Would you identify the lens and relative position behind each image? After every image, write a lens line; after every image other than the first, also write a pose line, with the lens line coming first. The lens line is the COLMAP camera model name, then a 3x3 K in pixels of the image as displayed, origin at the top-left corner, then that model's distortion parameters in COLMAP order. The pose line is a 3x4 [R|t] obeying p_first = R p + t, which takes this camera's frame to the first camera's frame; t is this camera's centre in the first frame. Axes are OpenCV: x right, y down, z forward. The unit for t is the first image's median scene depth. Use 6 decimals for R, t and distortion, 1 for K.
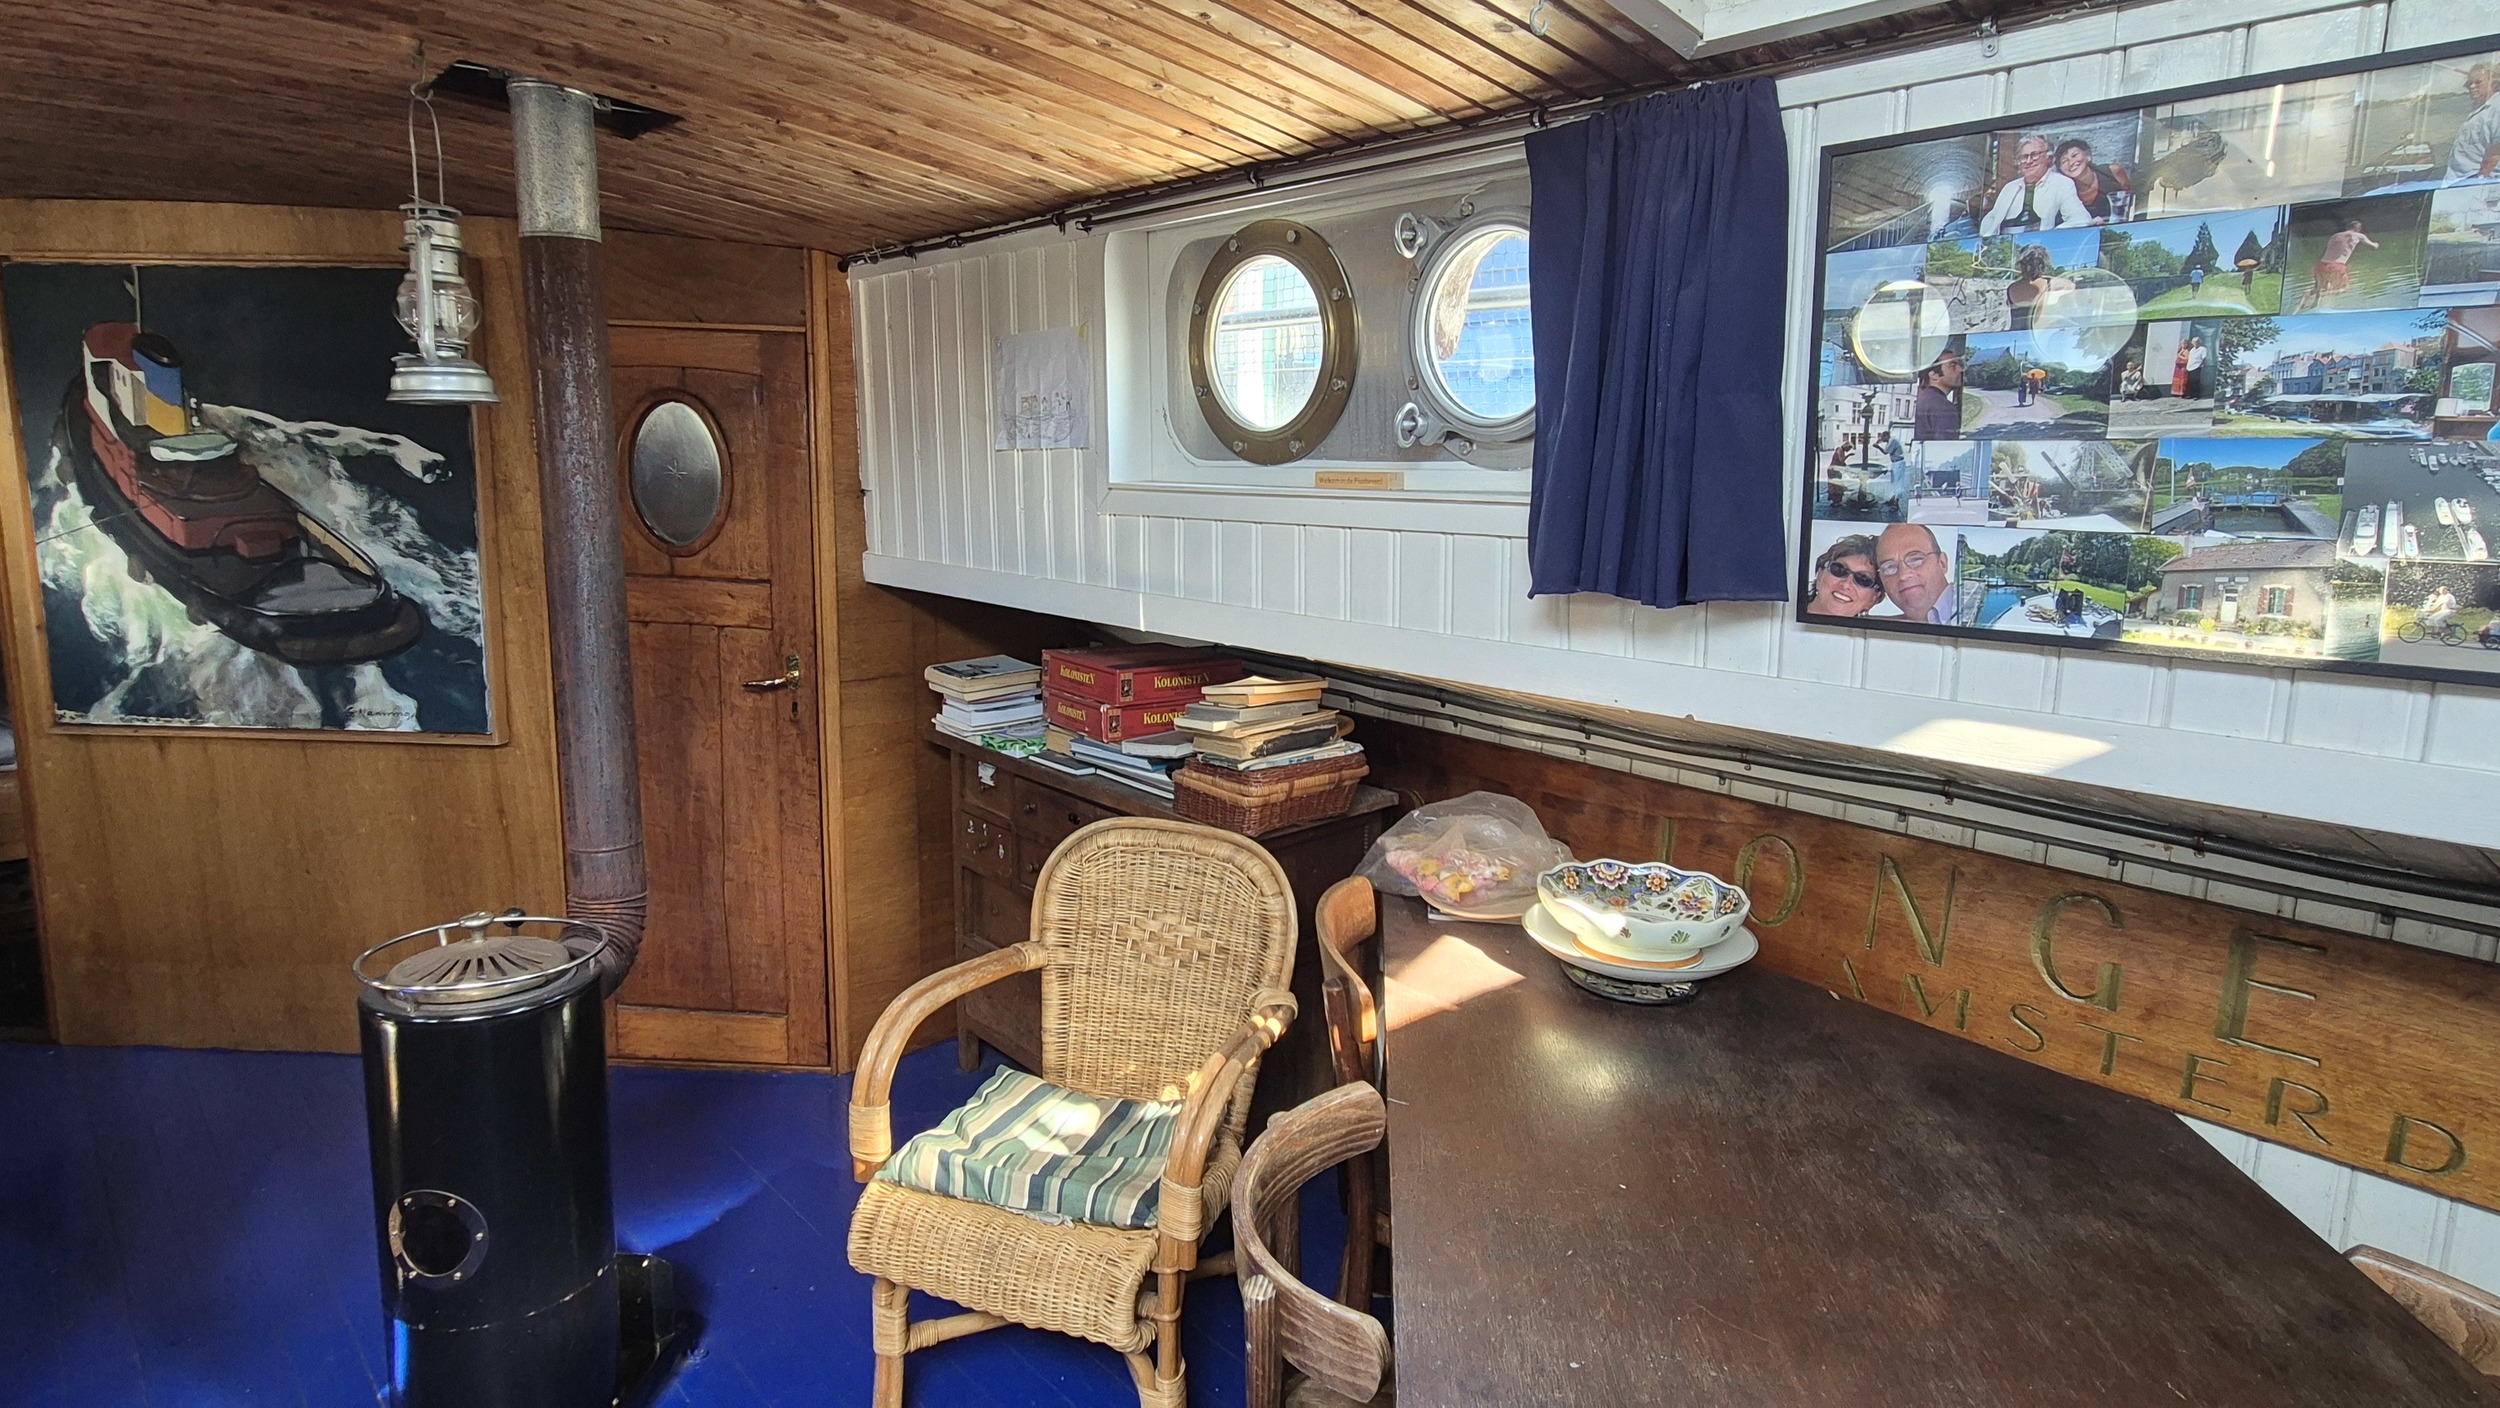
lens RADIAL K [[1367.1, 0, 1241.7], [0, 1367.1, 685.9], [0, 0, 1]] dist [-0.000010, 0.002557]
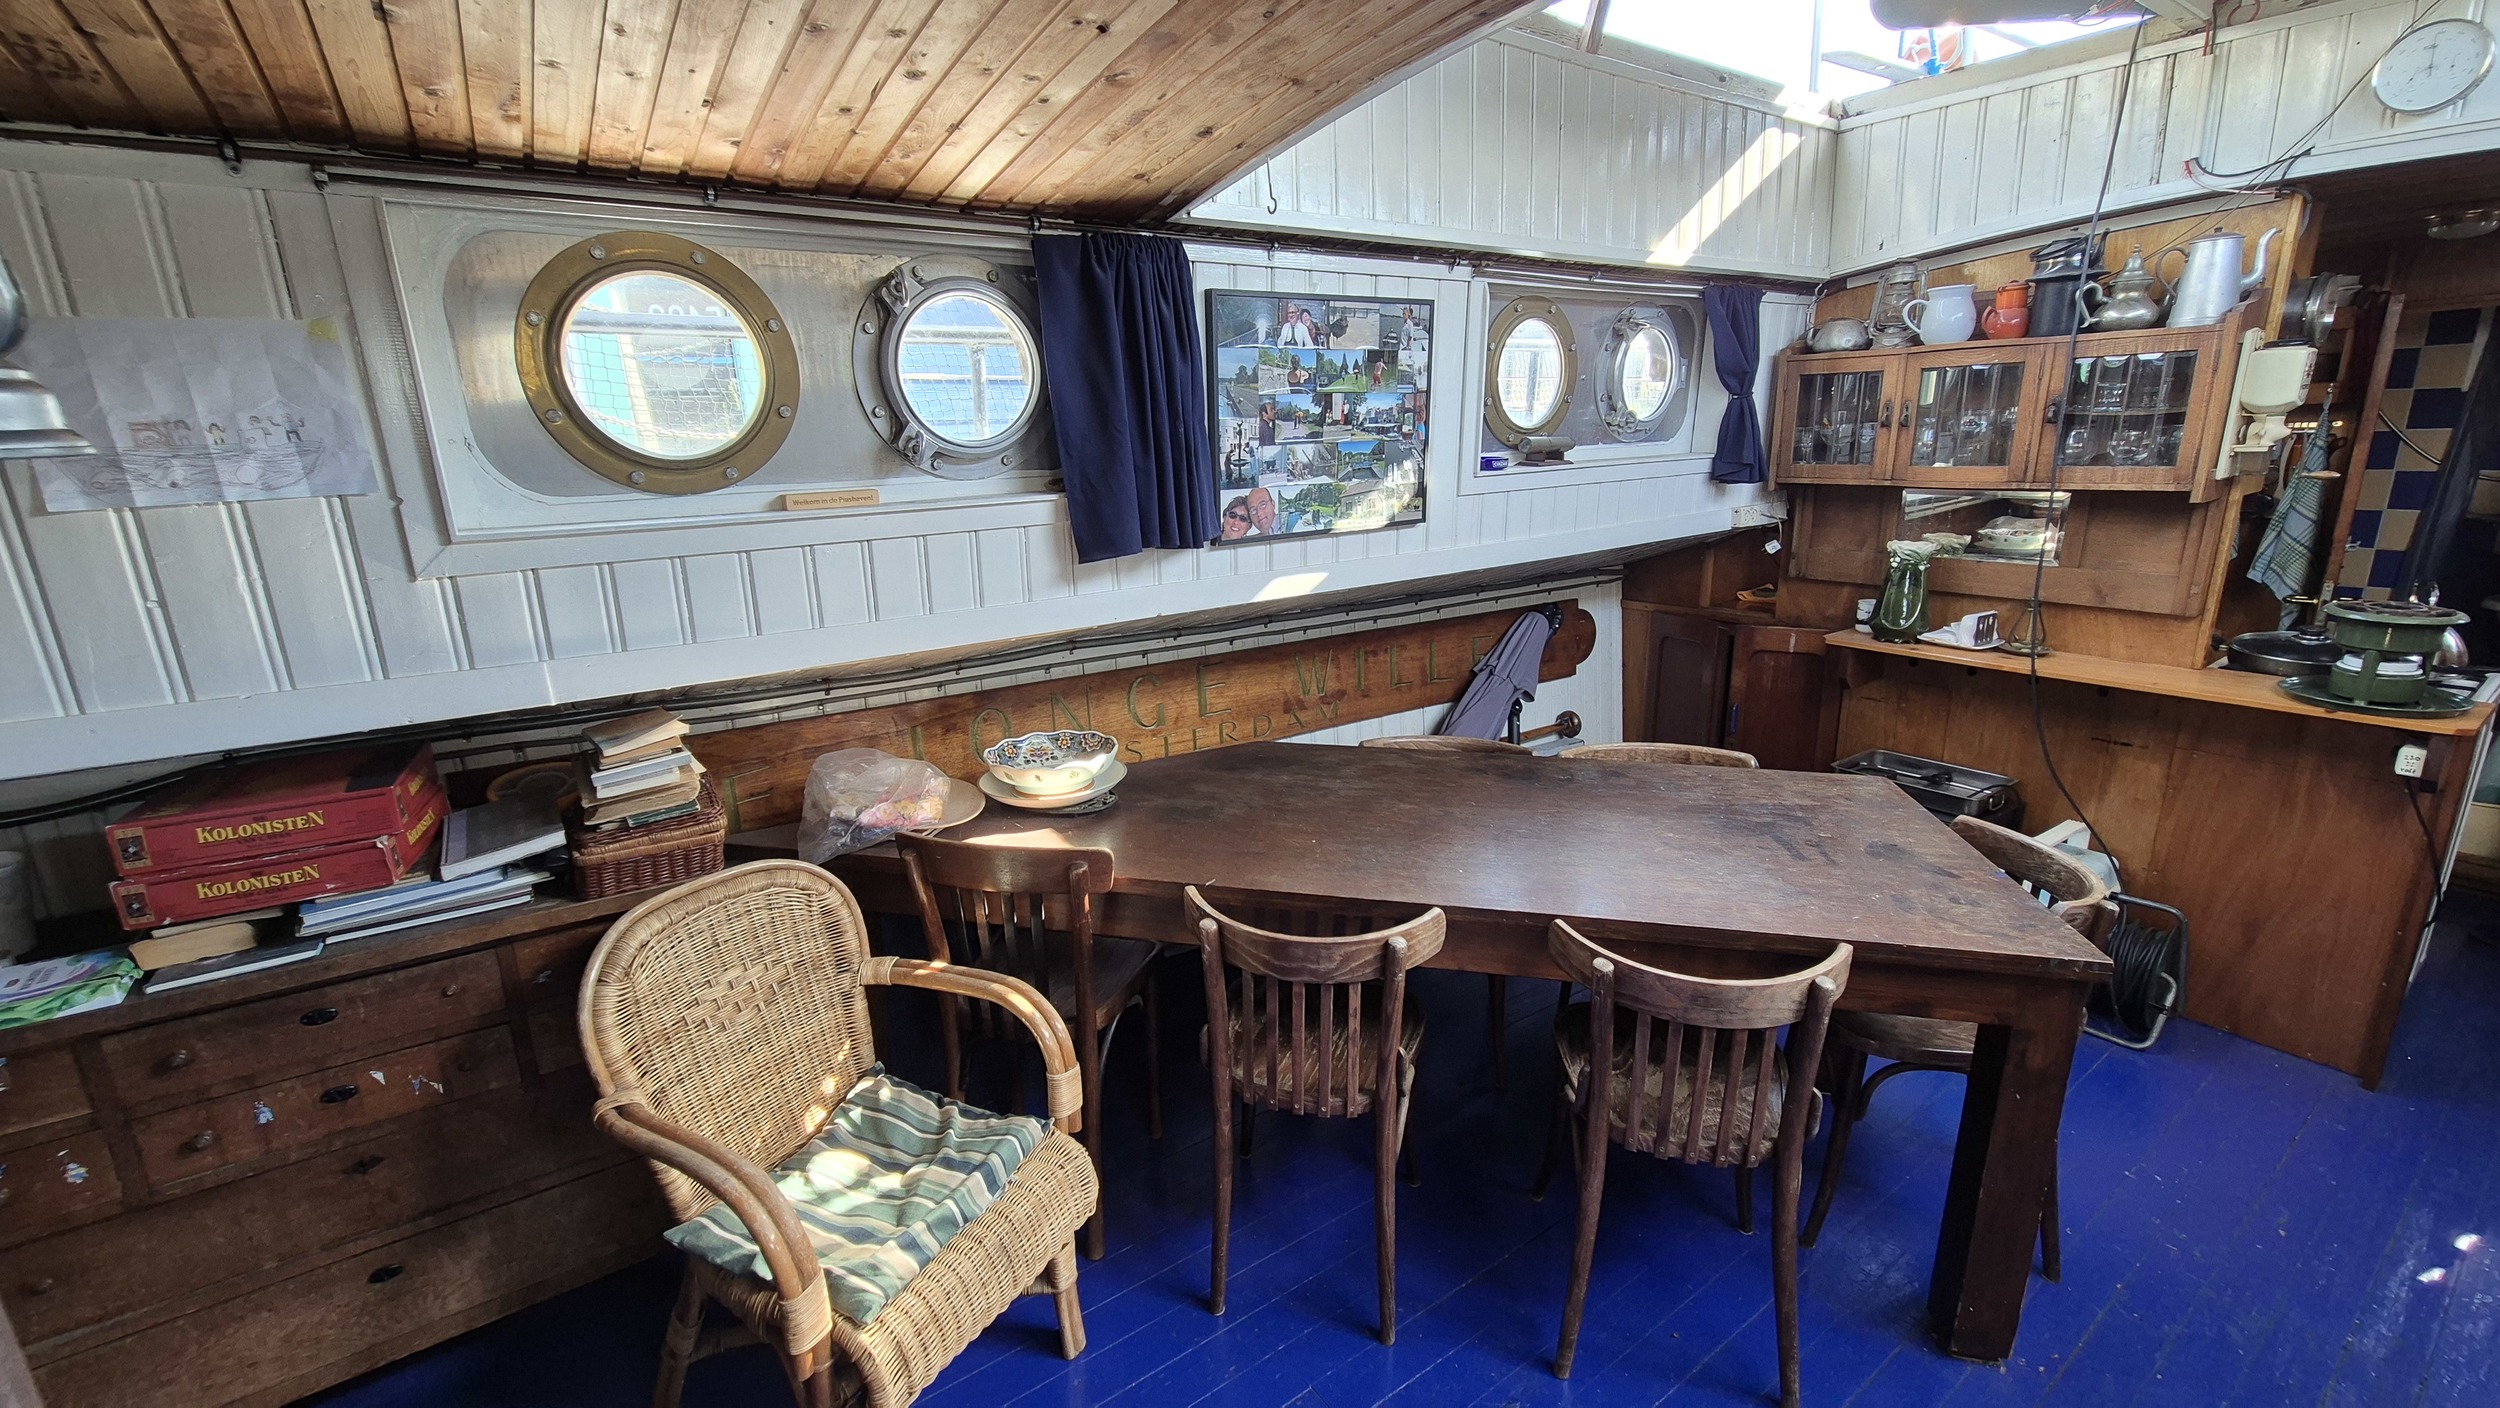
lens RADIAL K [[1024.7, 0, 1243.2], [0, 1024.7, 701.8], [0, 0, 1]] dist [0.002264, -0.000615]
pose [[0.125986, -0.269001, 0.954865, -0.589860], [0.196220, 0.950275, 0.241818, -0.105861], [-0.972433, 0.156898, 0.172505, 0.452283]]
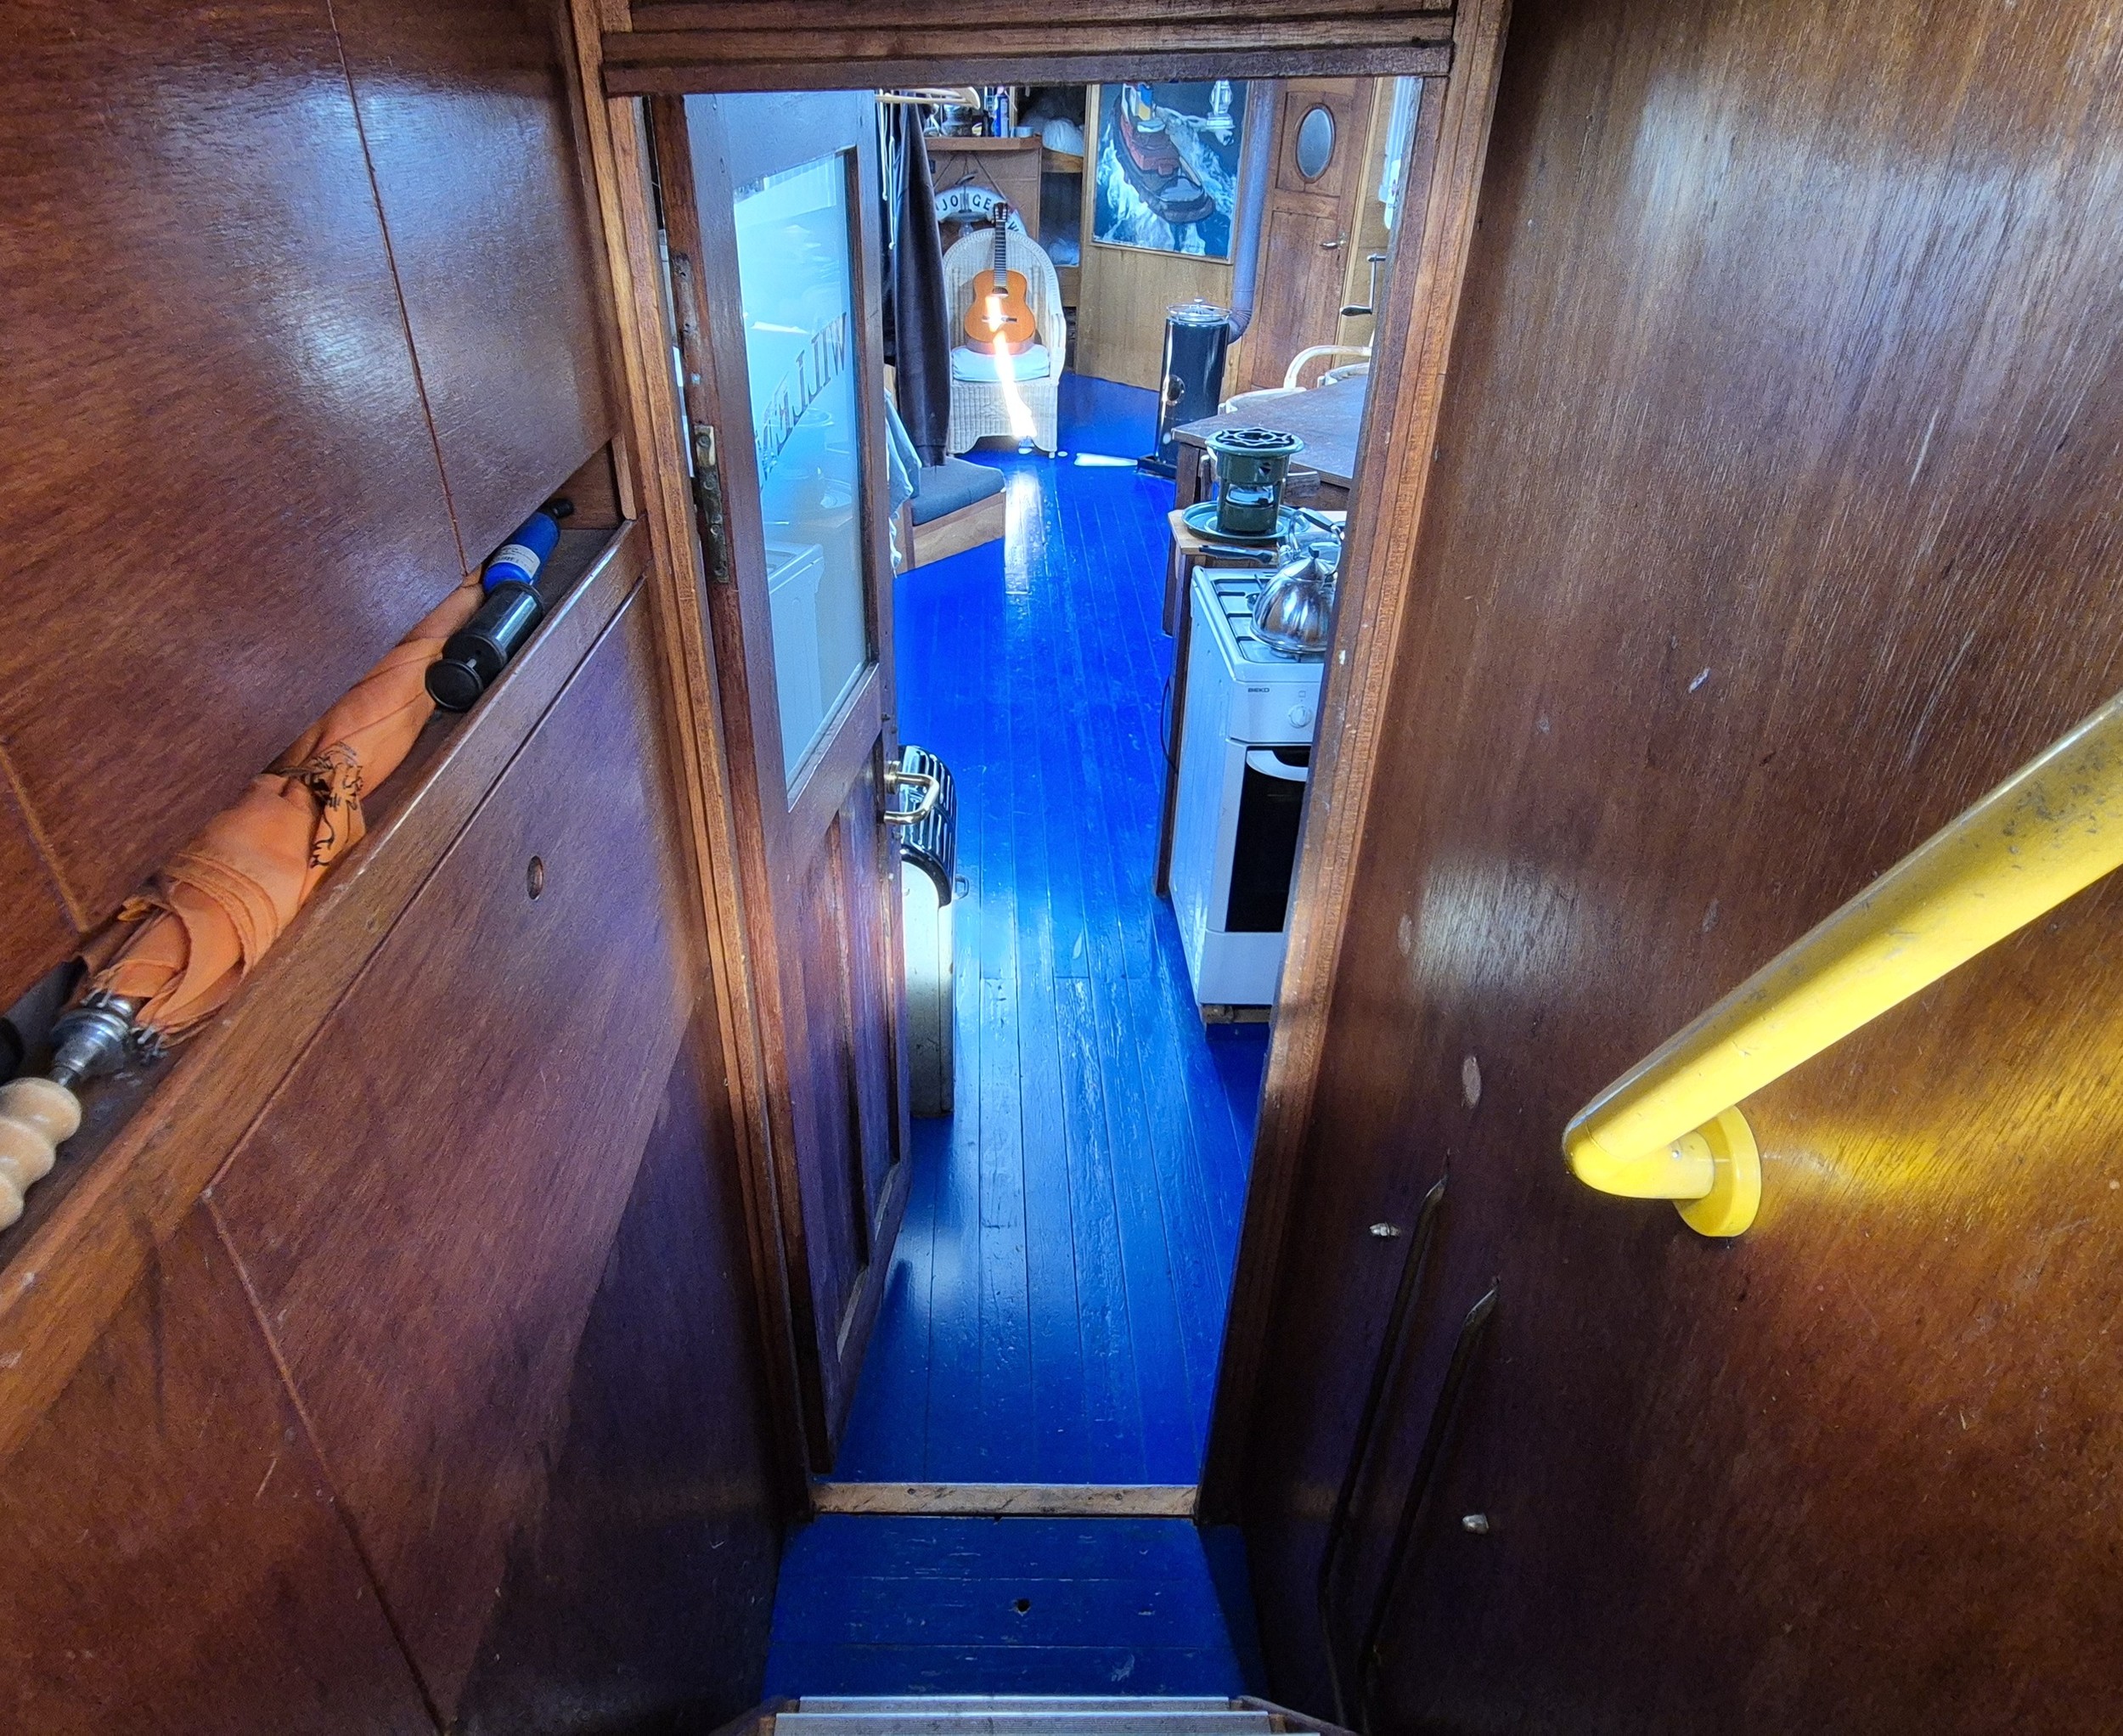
lens RADIAL K [[1254.4, 0, 1001.1], [0, 1254.4, 833.6], [0, 0, 1]] dist [0.017716, 0.000158]
pose [[0.740665, 0.350164, -0.573411, 1.028121], [-0.111797, 0.905783, 0.408728, 0.112285], [0.662508, -0.238625, 0.710029, -1.436162]]
